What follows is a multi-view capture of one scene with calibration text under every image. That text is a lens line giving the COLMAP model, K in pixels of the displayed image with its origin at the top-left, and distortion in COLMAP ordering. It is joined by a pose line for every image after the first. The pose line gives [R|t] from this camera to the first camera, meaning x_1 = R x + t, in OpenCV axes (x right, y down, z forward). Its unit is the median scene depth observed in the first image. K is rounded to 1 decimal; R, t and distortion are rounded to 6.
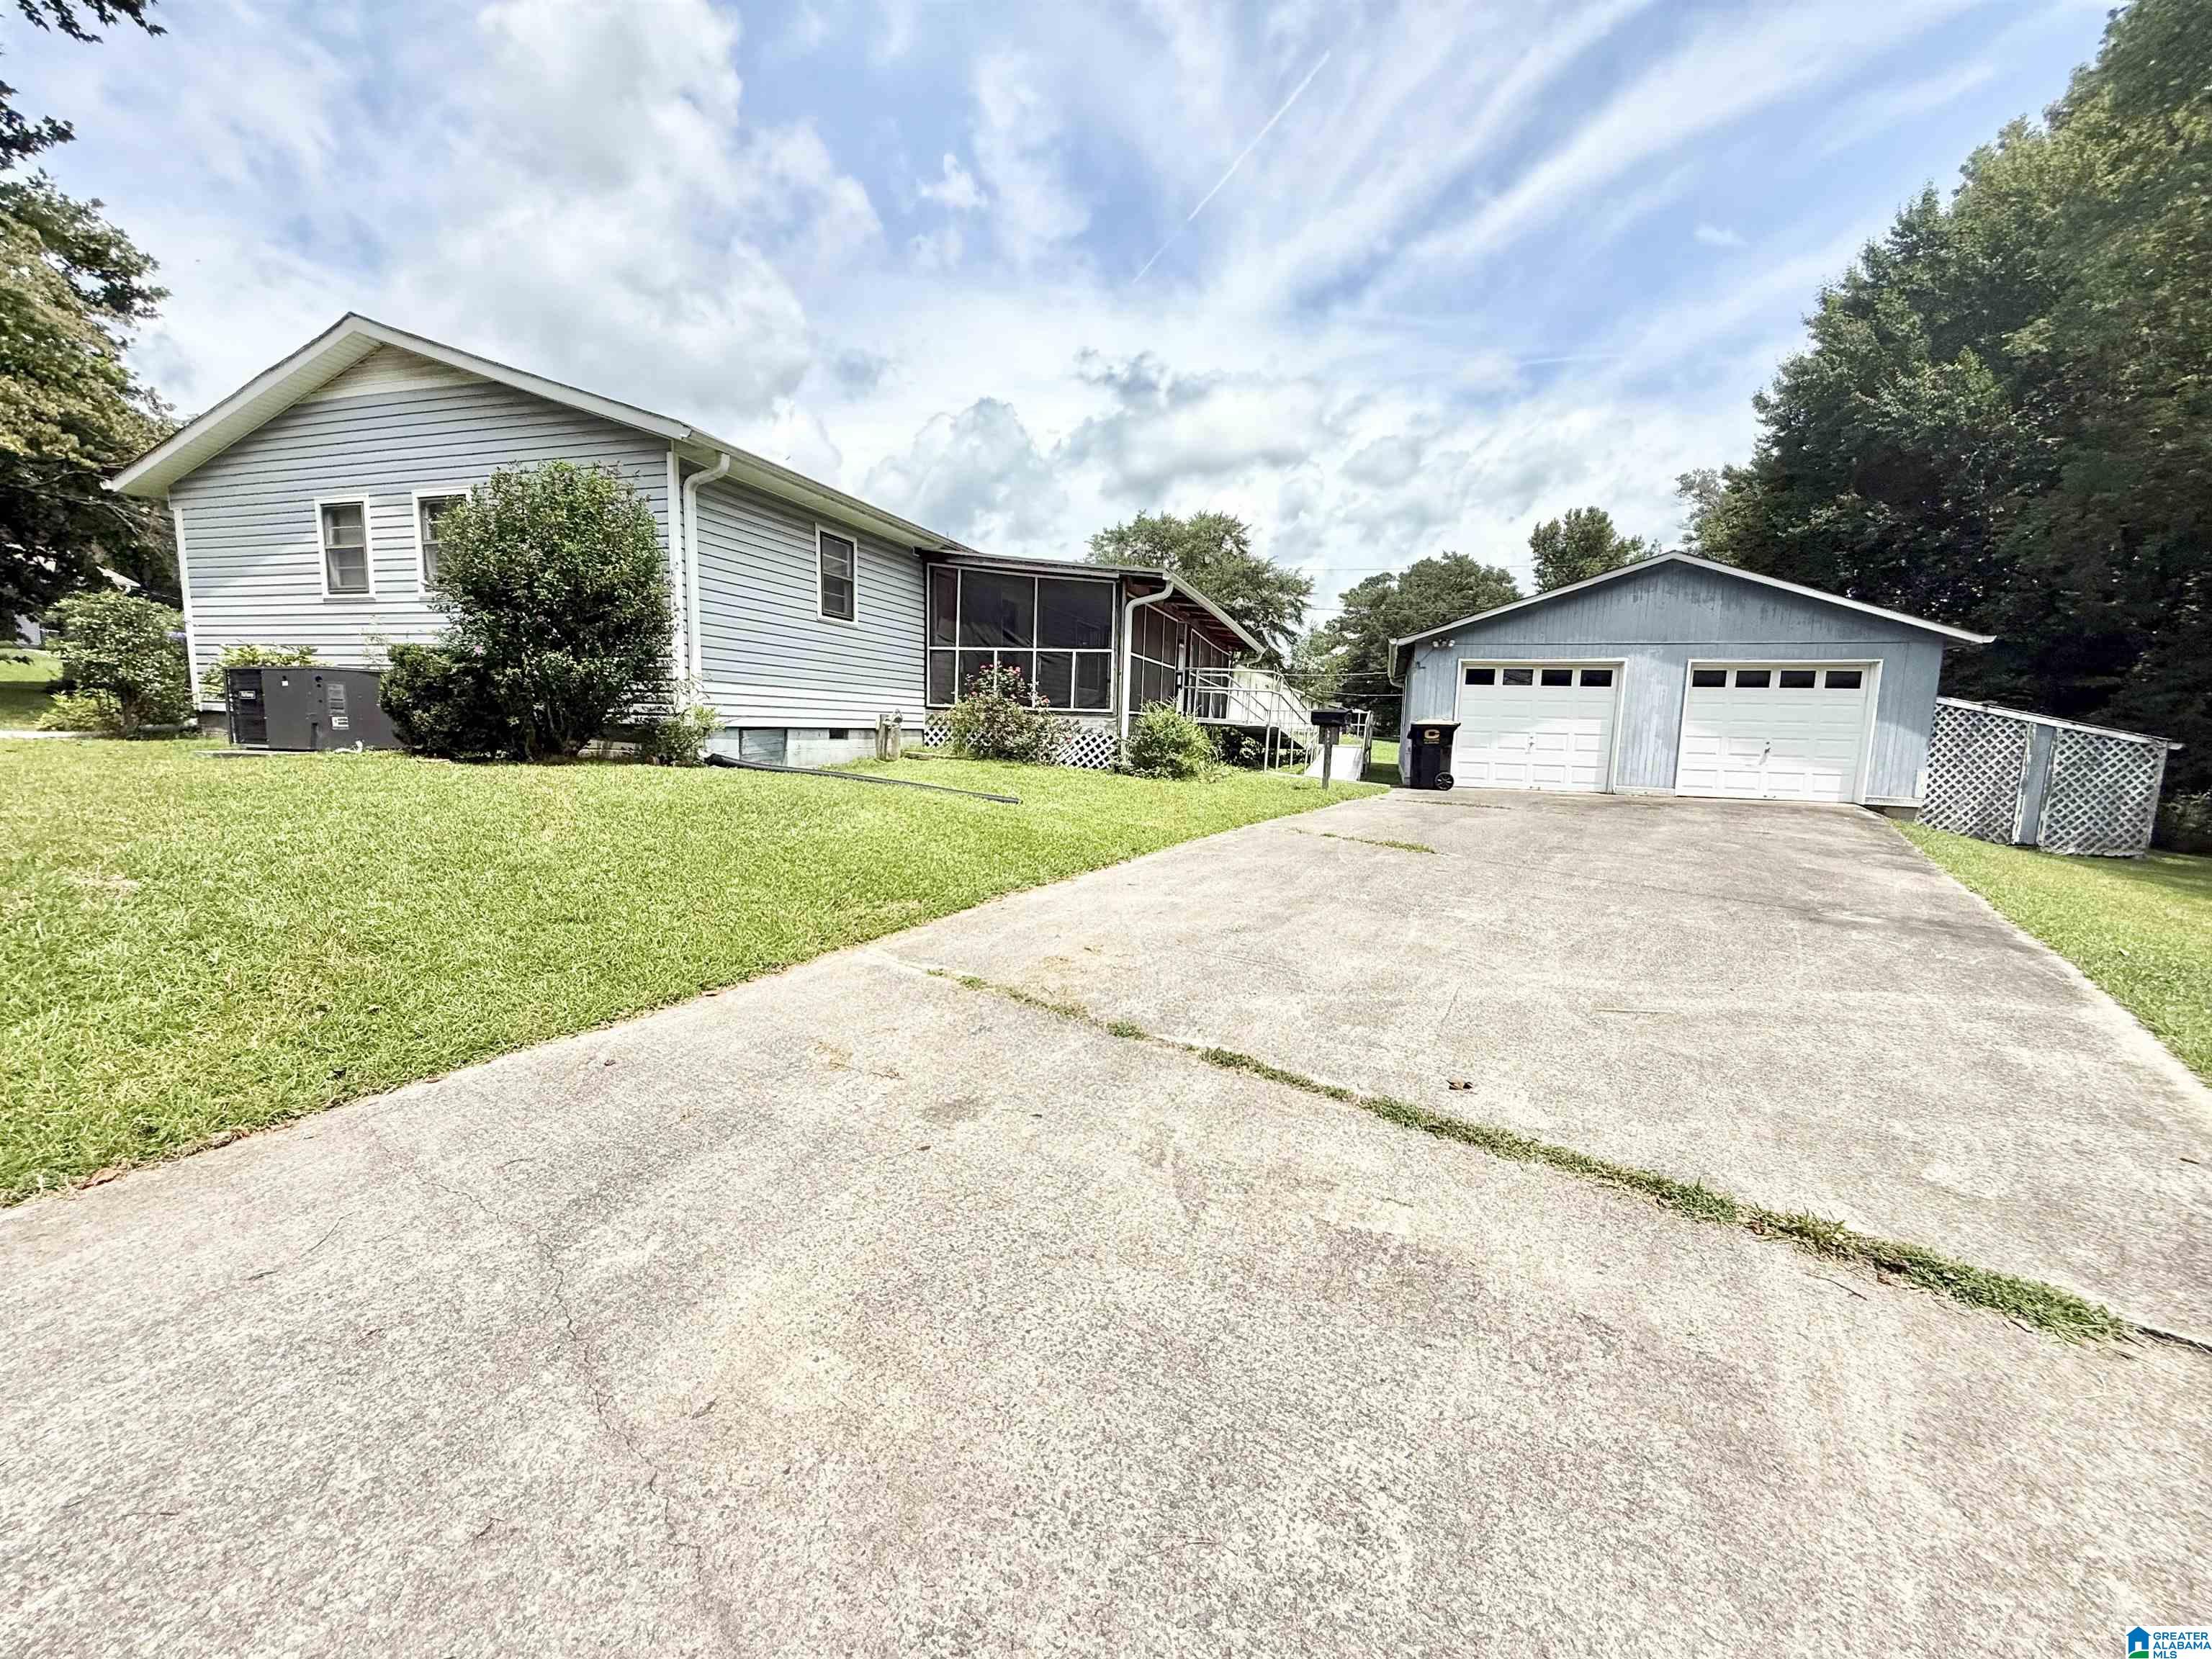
lens RADIAL K [[884.7, 0, 1104.7], [0, 884.7, 831.7], [0, 0, 1]] dist [-0.000458, -0.000265]
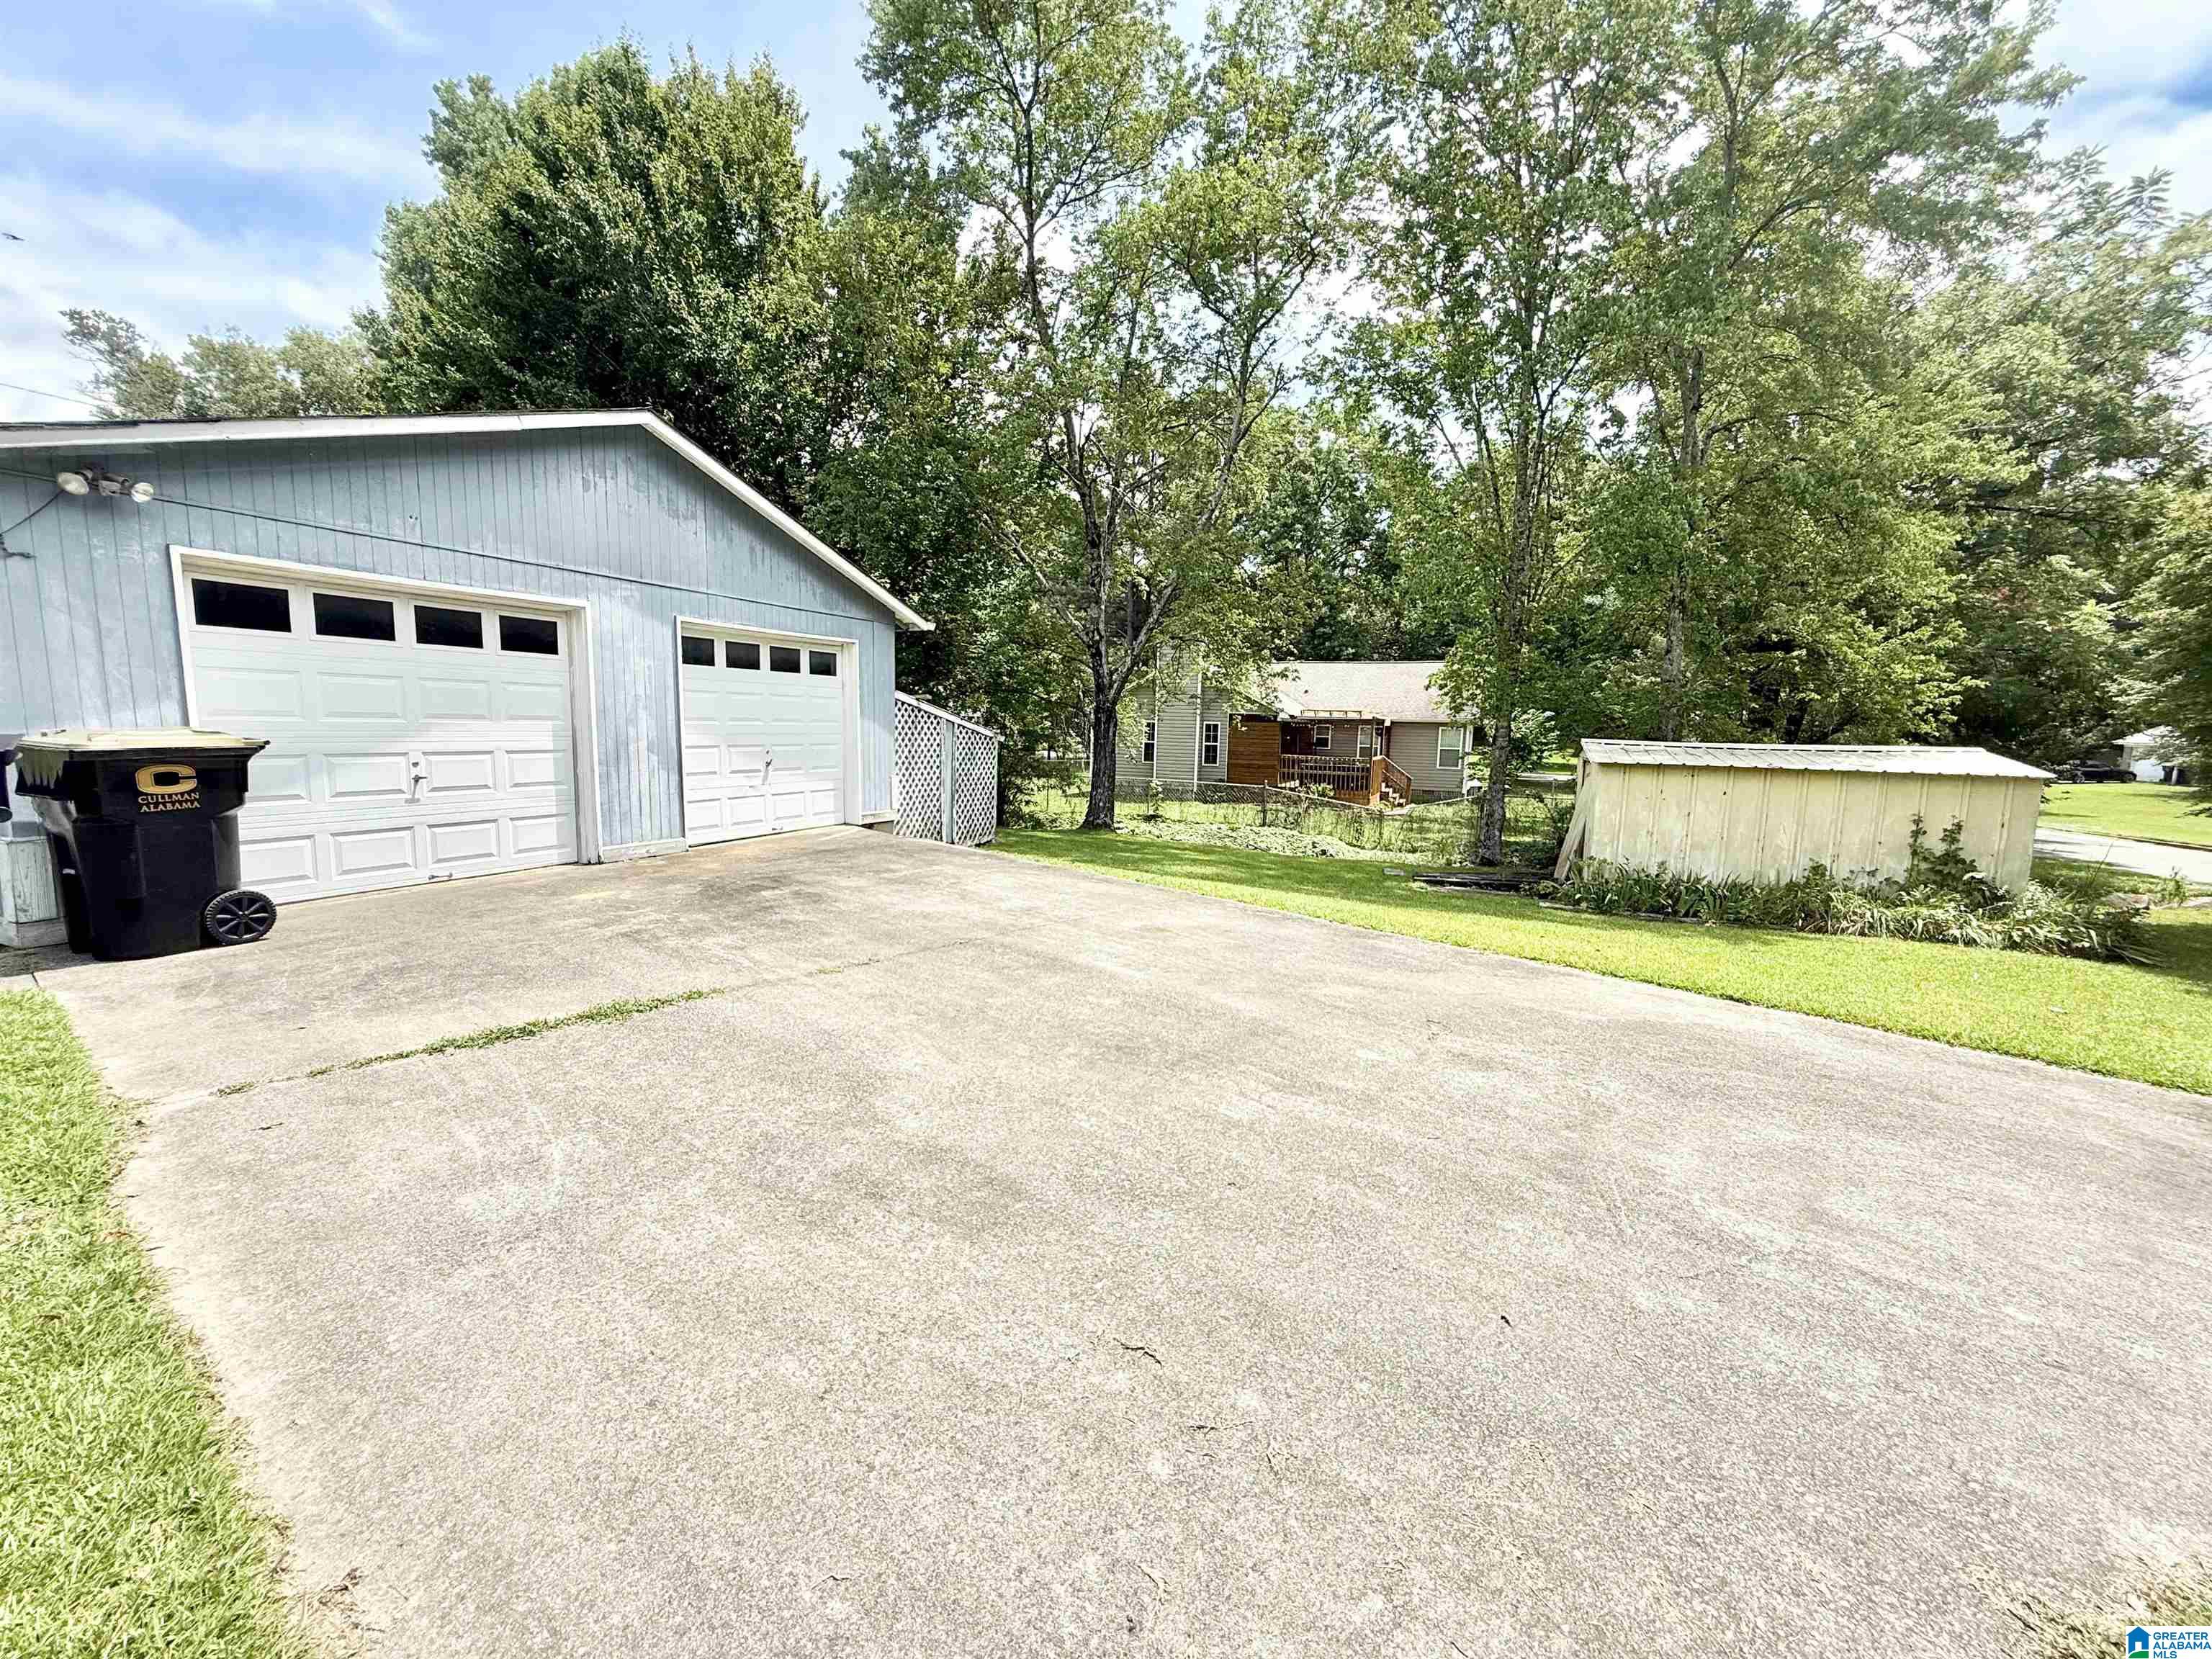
lens RADIAL K [[884.7, 0, 1103.4], [0, 884.7, 833.2], [0, 0, 1]] dist [-0.000458, -0.000265]
pose [[0.115062, -0.148756, 0.982157, 0.133571], [0.097865, 0.985611, 0.137814, -0.140458], [-0.988526, 0.080262, 0.127964, 0.868358]]
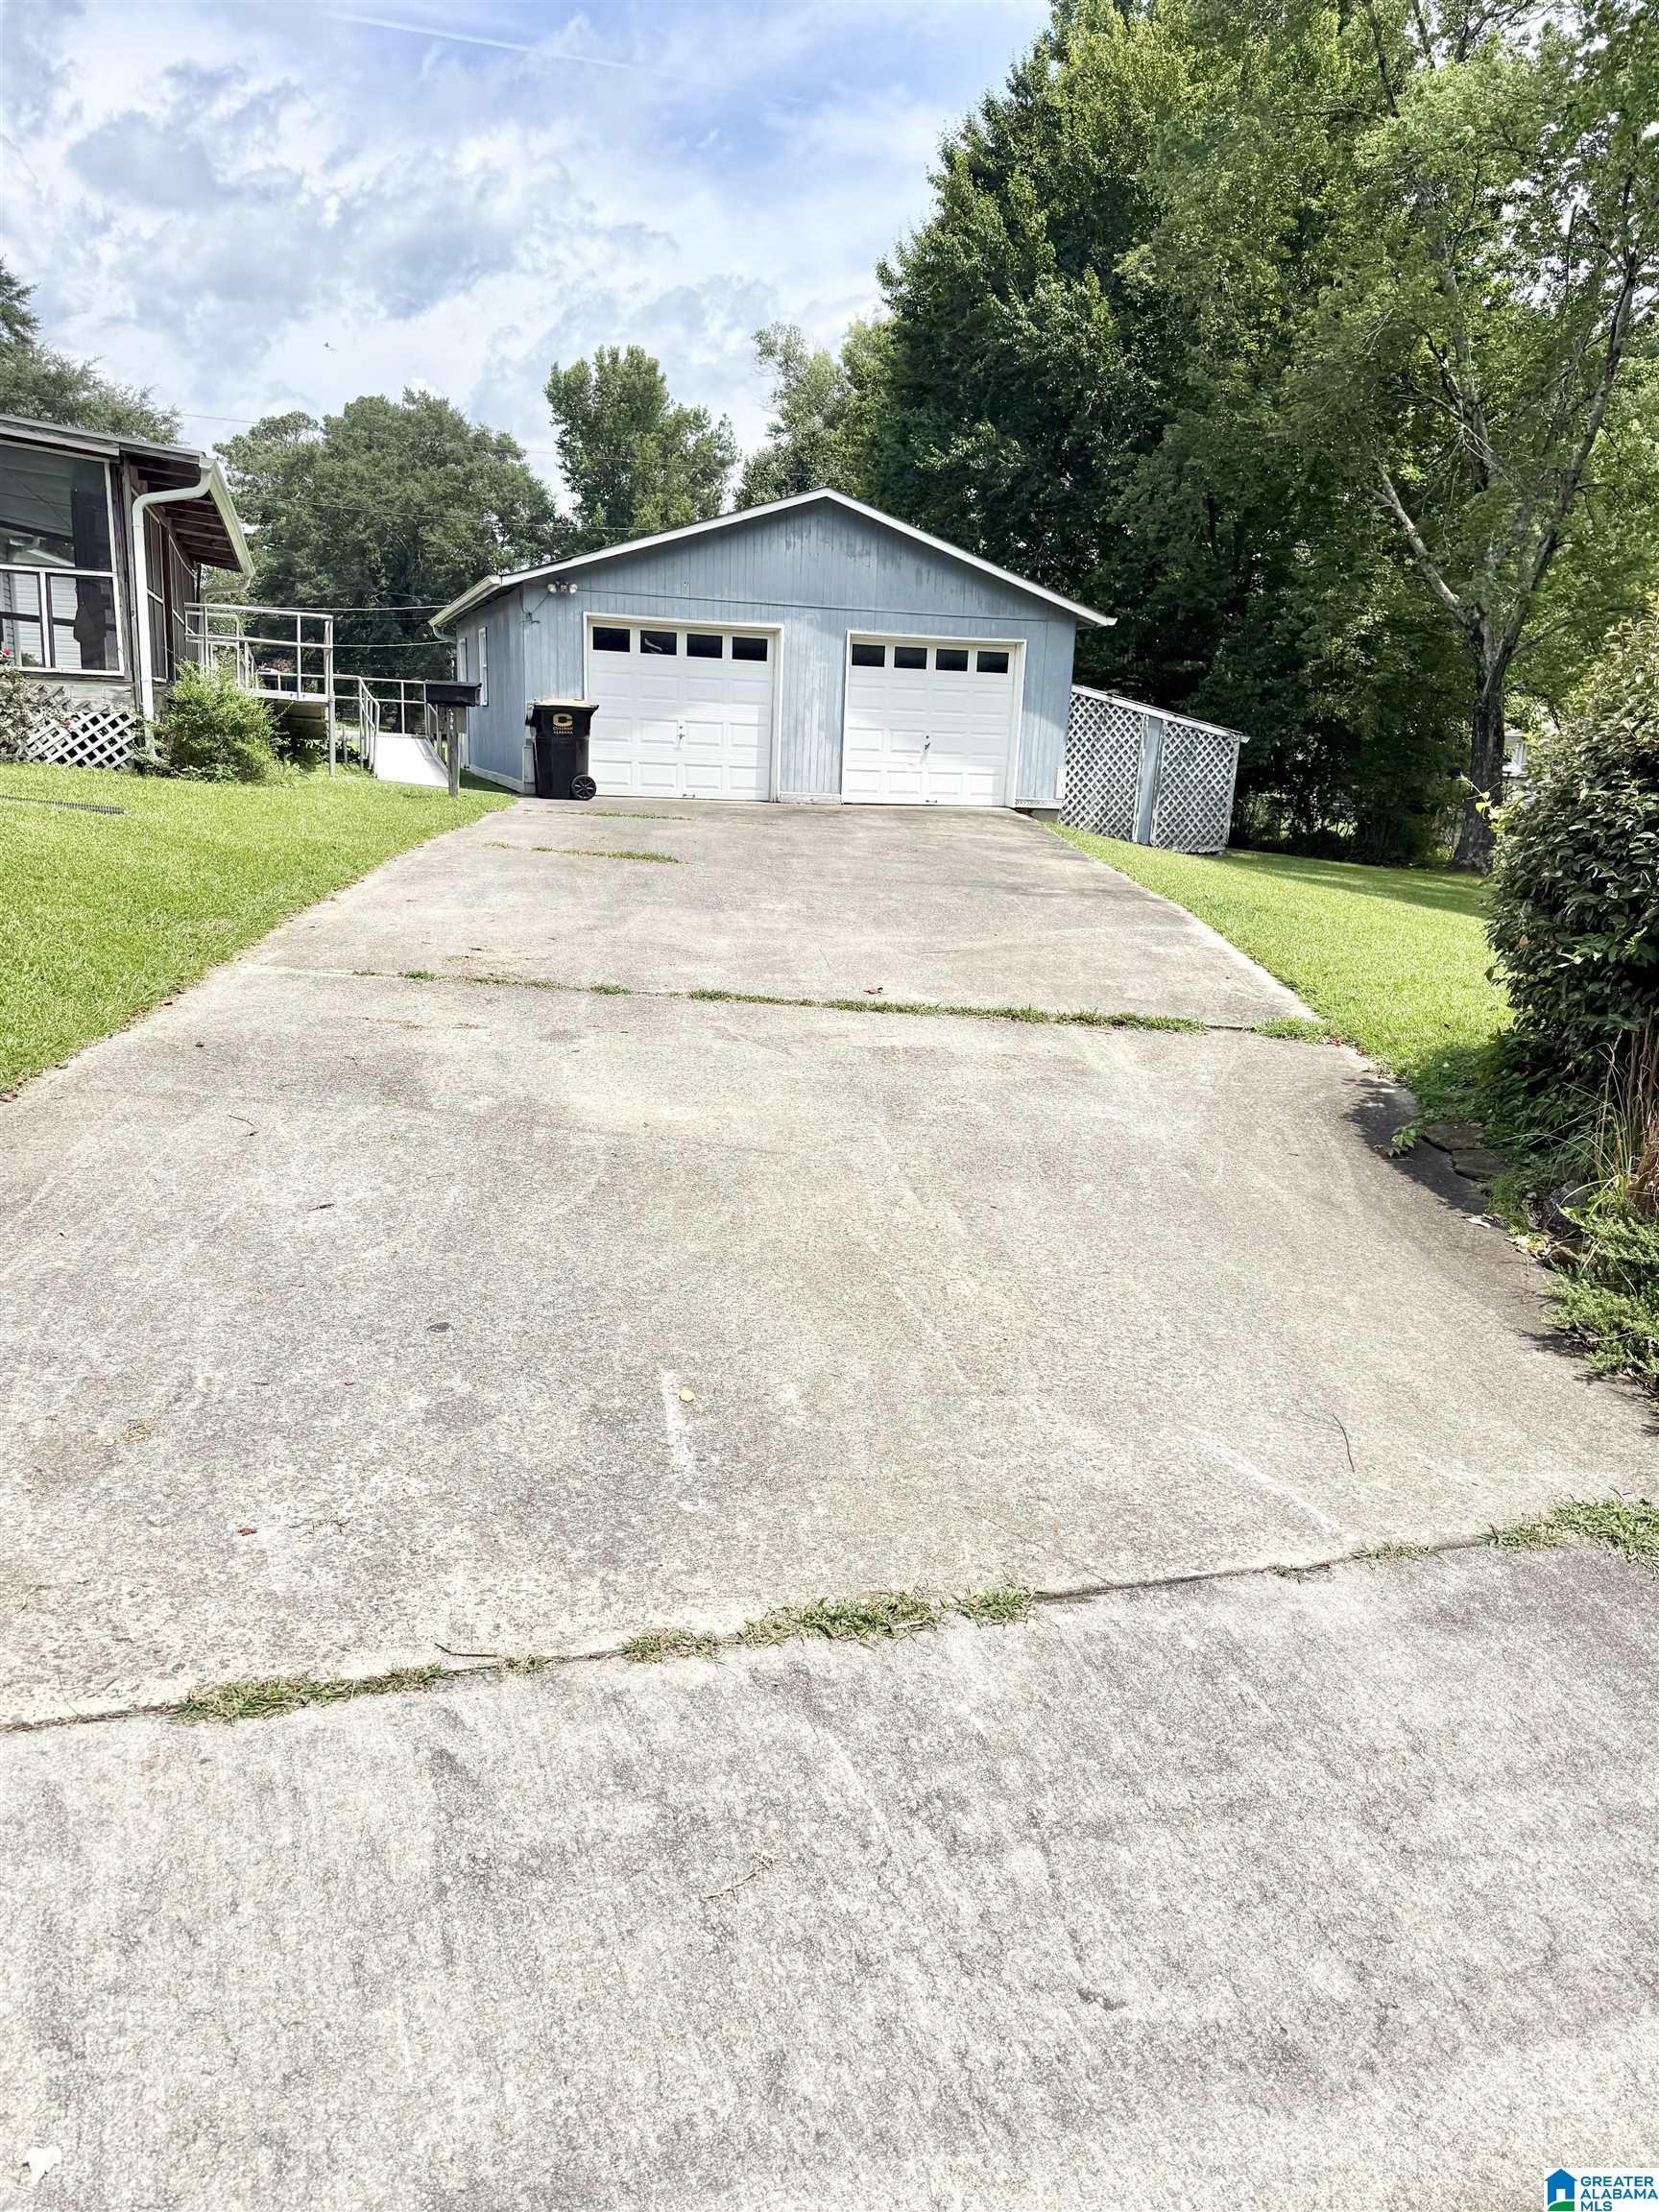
lens RADIAL K [[1545.8, 0, 839.1], [0, 1545.8, 1111.6], [0, 0, 1]] dist [0.082322, -0.101894]
pose [[0.811419, -0.132092, 0.569343, -0.292166], [0.052588, 0.986675, 0.153969, 0.029070], [-0.582094, -0.094993, 0.807553, -0.259650]]
